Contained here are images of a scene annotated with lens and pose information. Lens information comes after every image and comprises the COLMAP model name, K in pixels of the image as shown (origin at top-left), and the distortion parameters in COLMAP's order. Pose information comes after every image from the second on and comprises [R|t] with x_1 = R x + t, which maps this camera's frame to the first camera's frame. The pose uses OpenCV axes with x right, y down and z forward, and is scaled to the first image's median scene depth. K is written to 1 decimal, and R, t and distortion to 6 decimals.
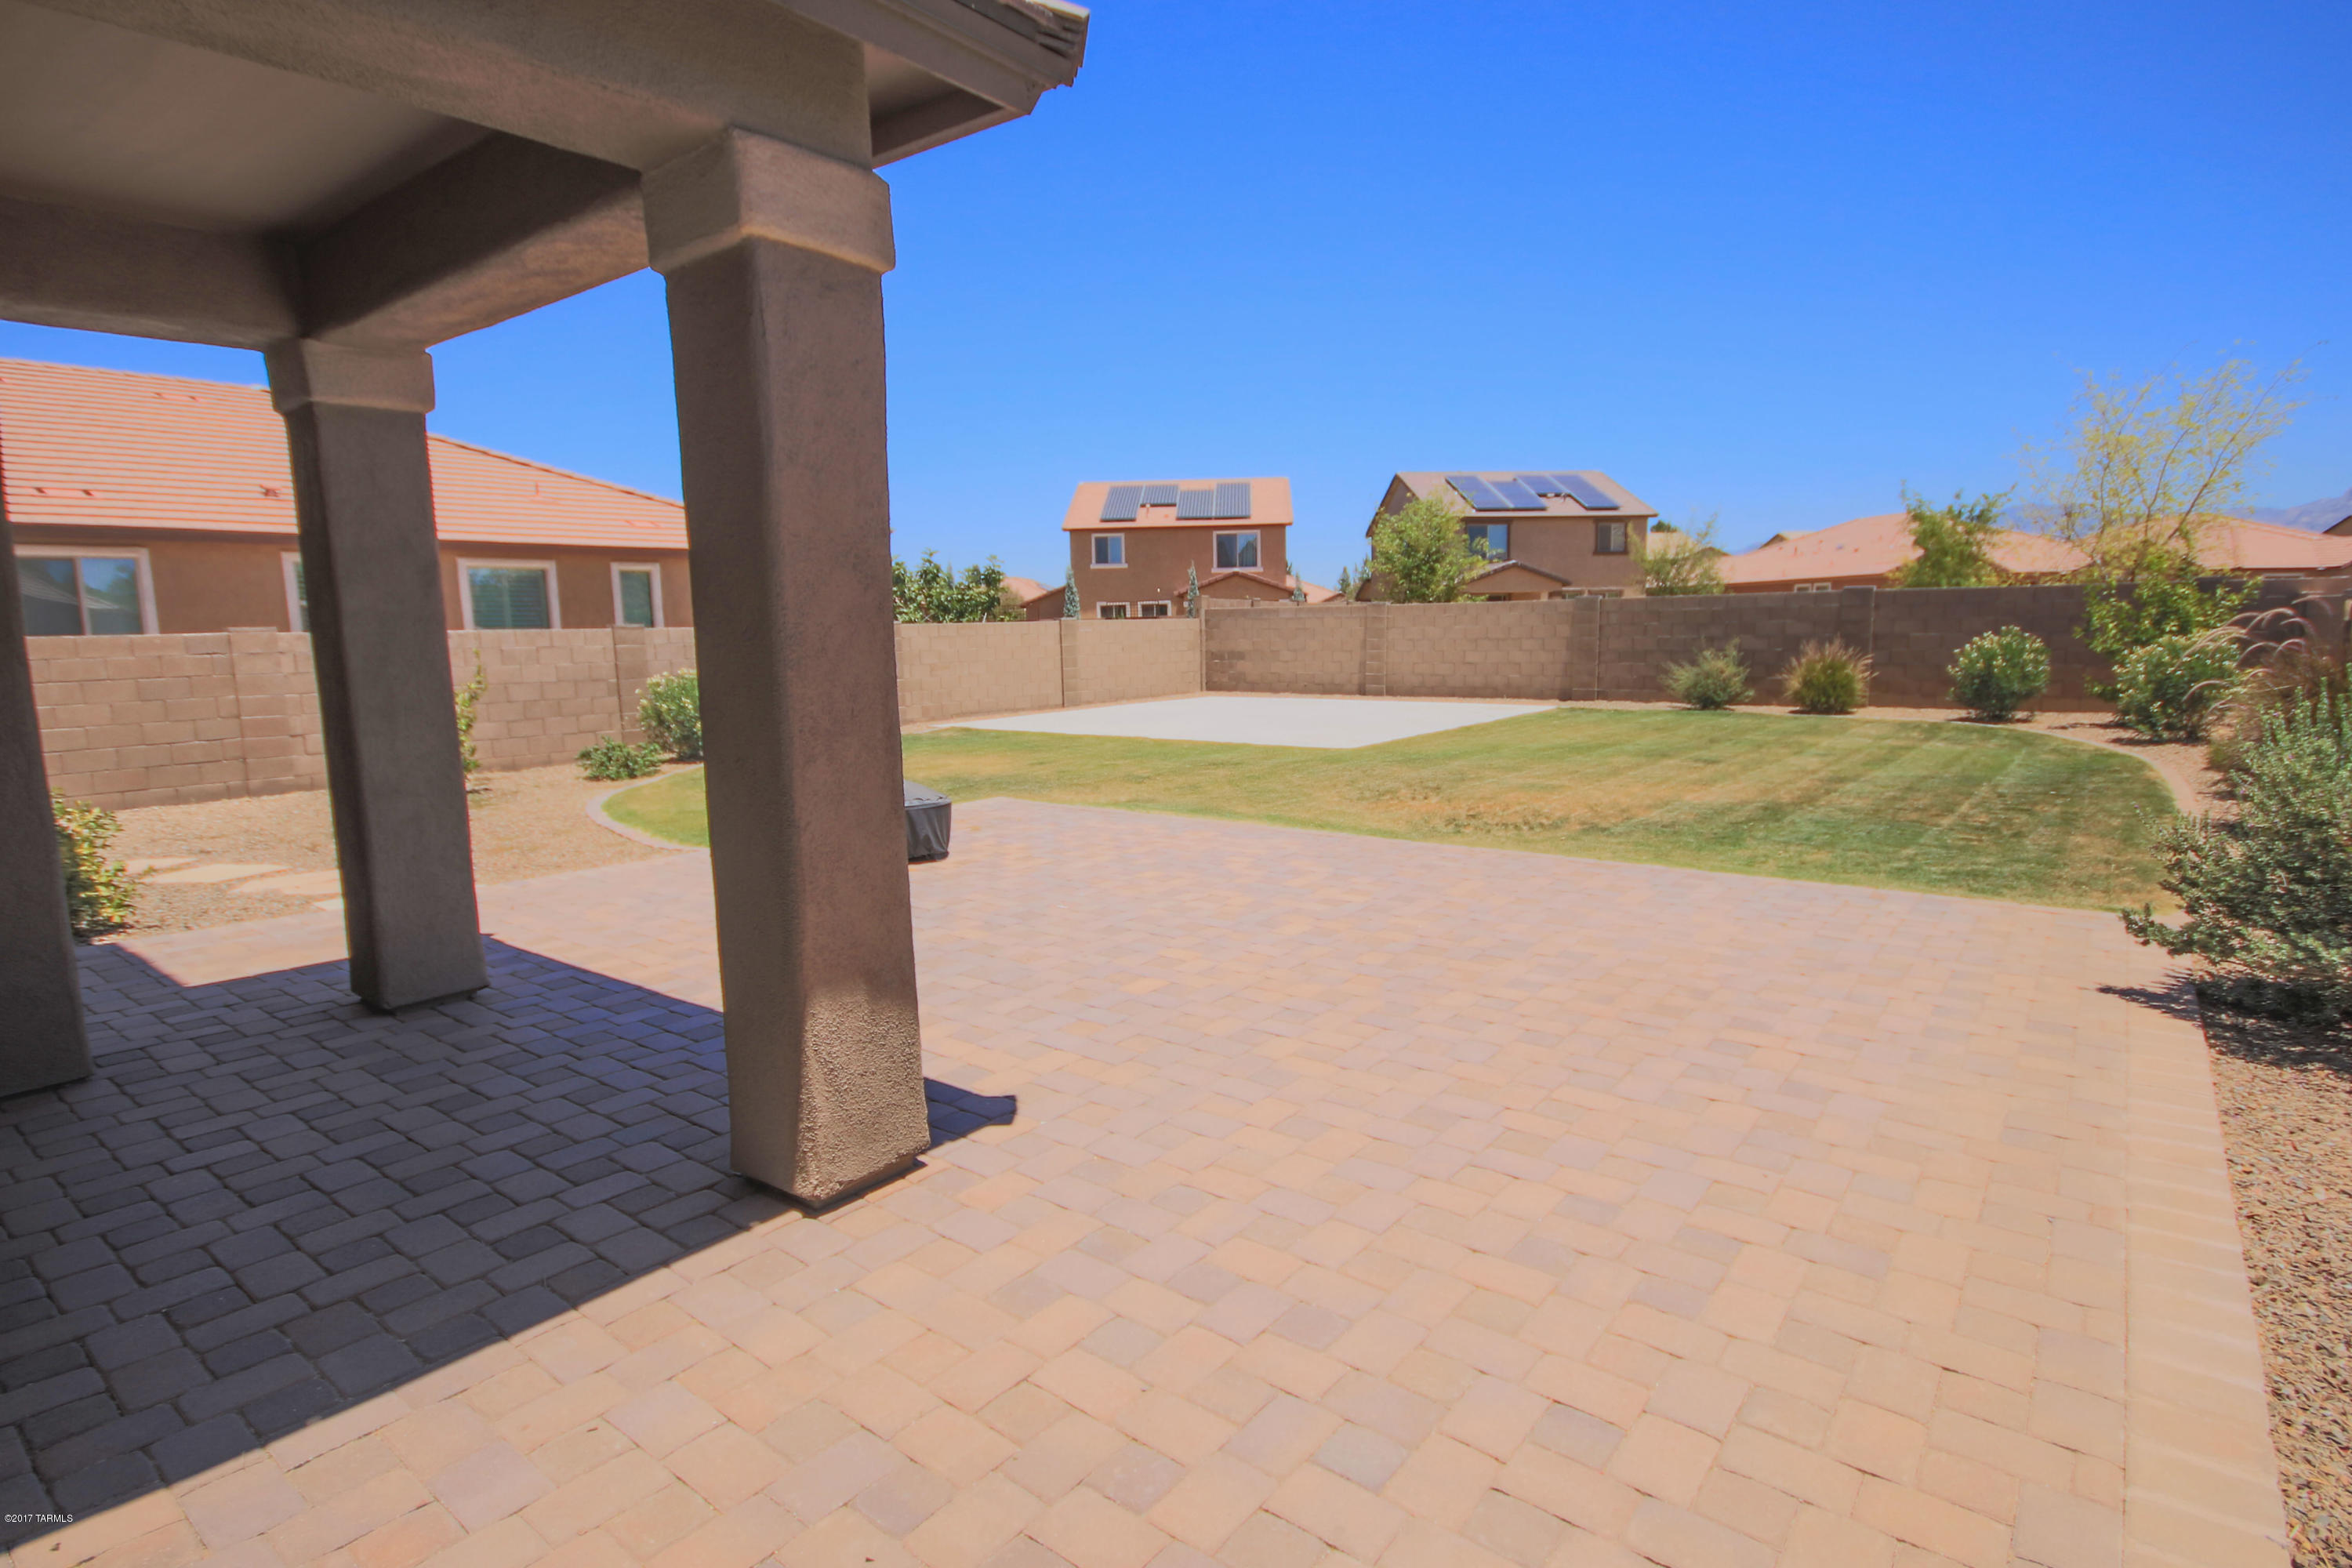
lens RADIAL K [[1208.3, 0, 1173.7], [0, 1208.3, 789.4], [0, 0, 1]] dist [-0.002141, 0.000994]
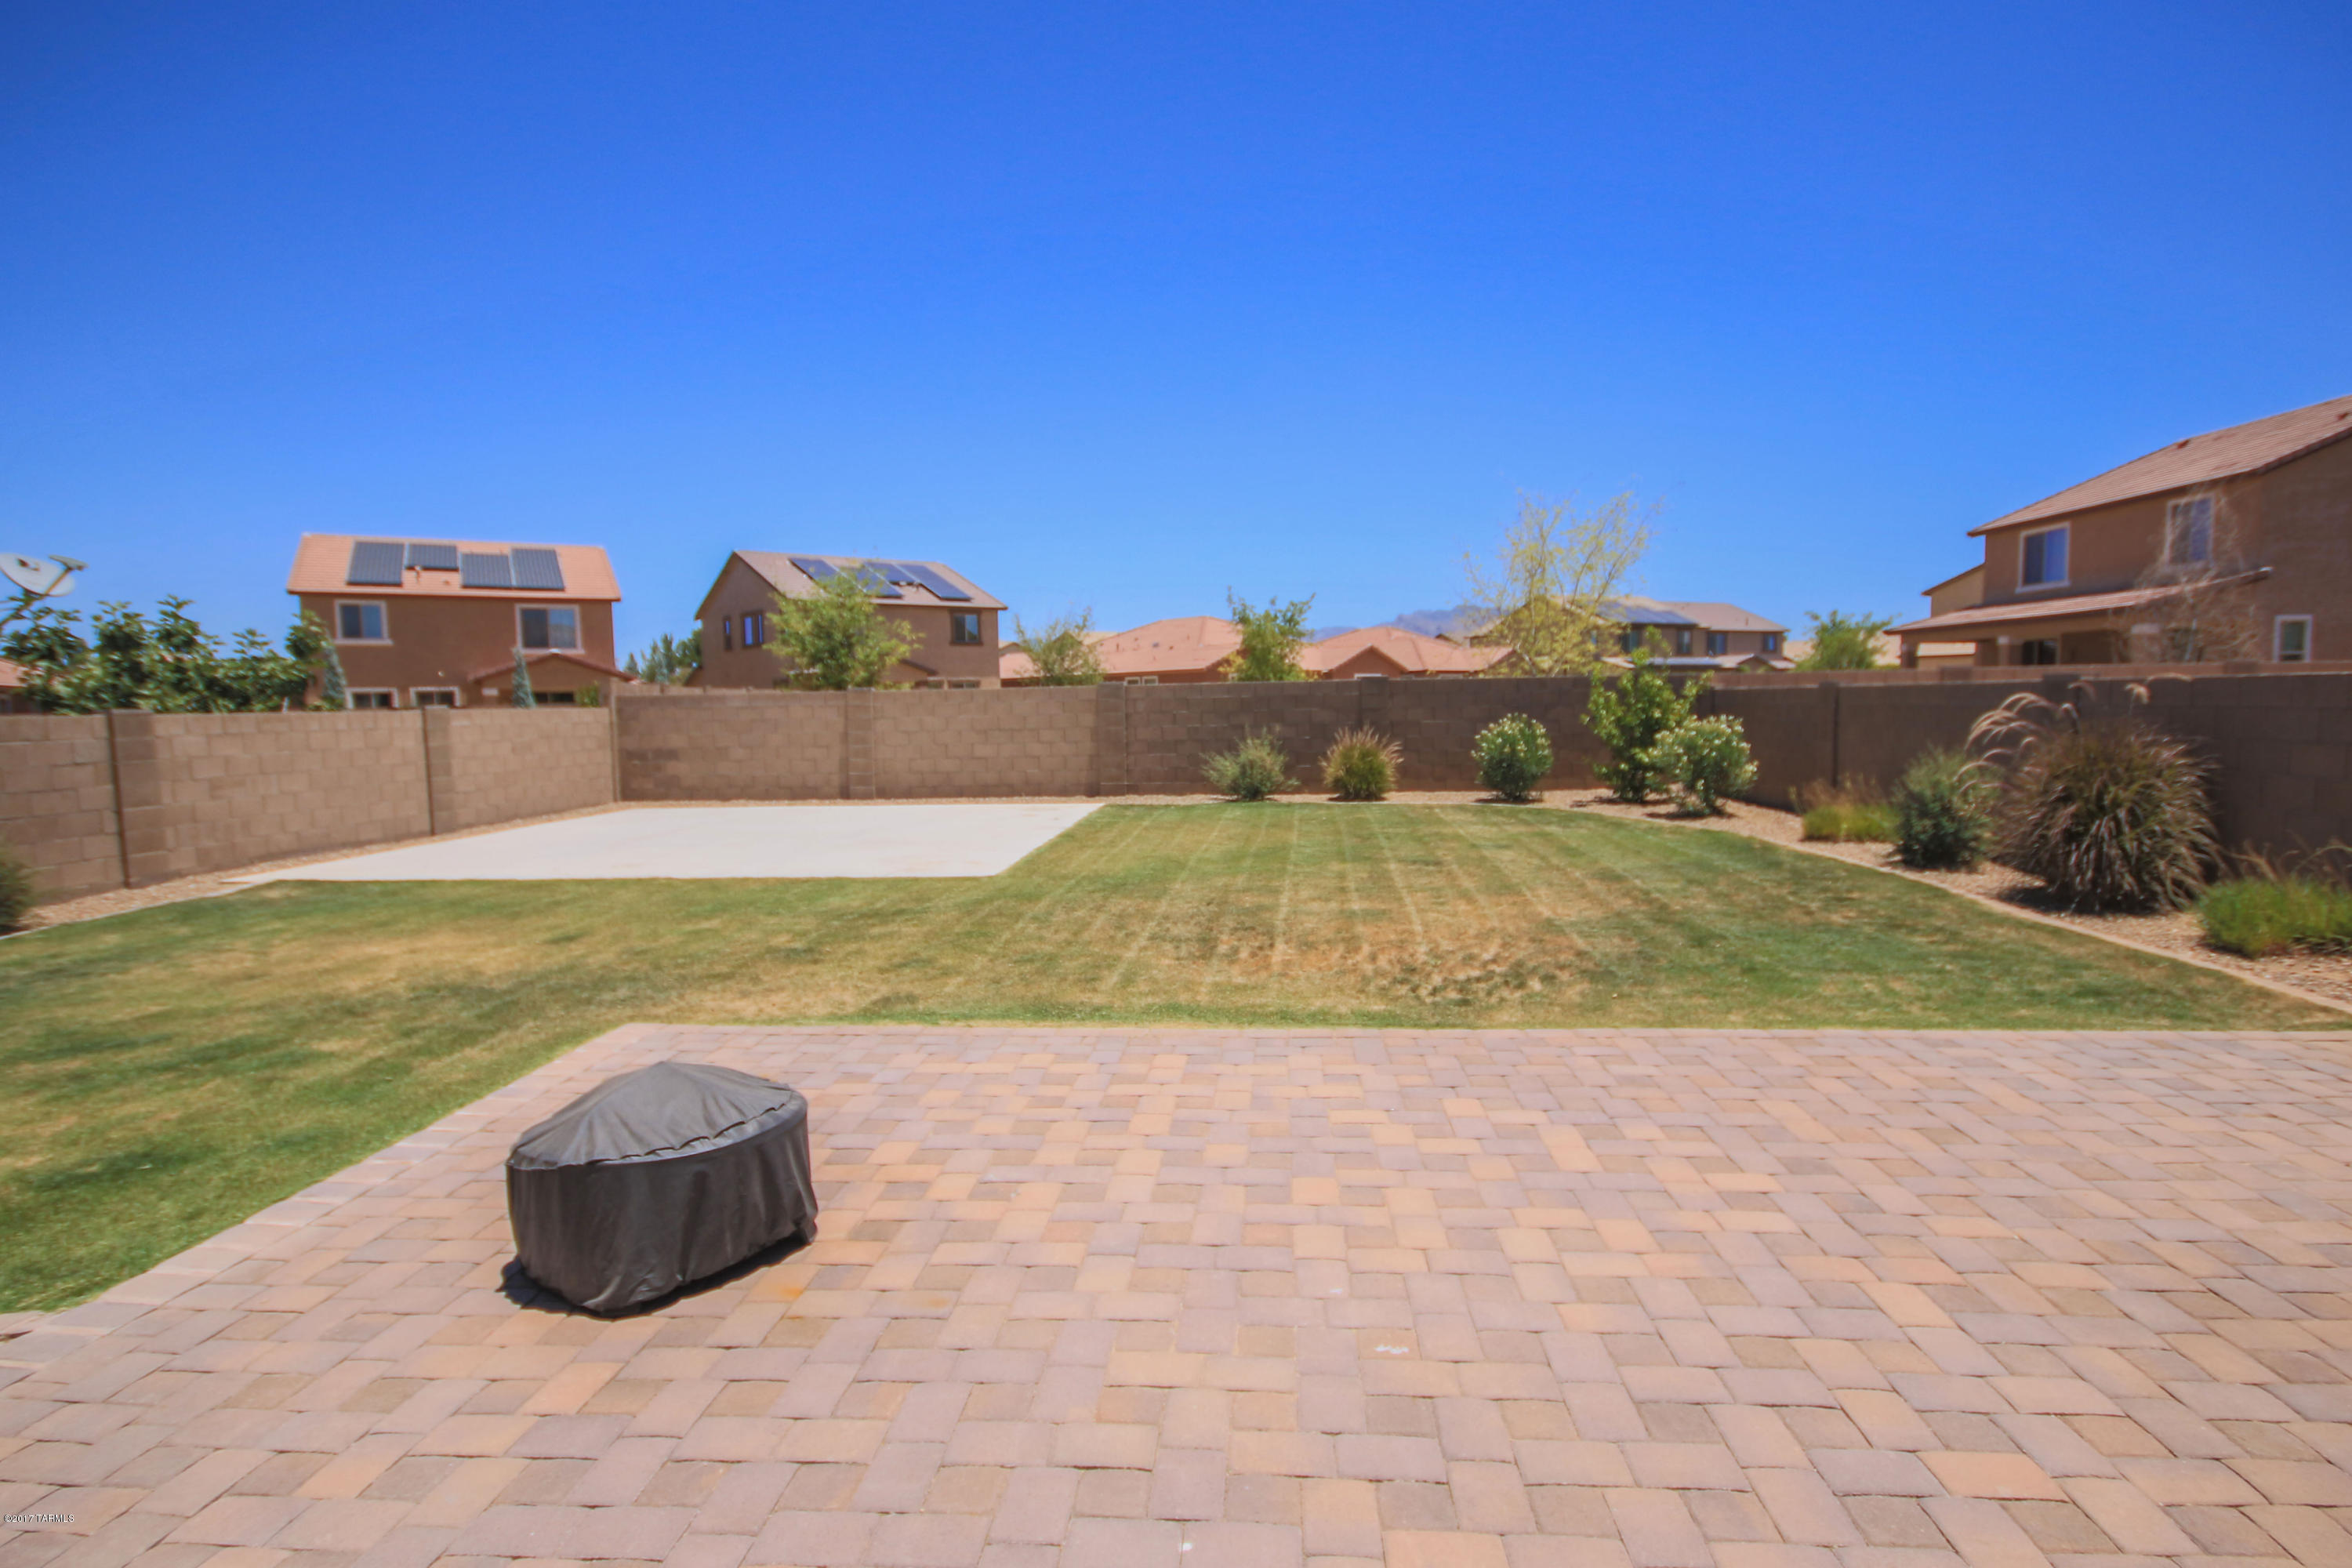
lens RADIAL K [[1208.3, 0, 1173.7], [0, 1208.3, 789.4], [0, 0, 1]] dist [-0.002141, 0.000994]
pose [[0.835178, -0.036496, 0.548768, -0.110732], [0.077594, 0.995635, -0.051876, -0.024645], [-0.544479, 0.085906, 0.834364, 0.190506]]
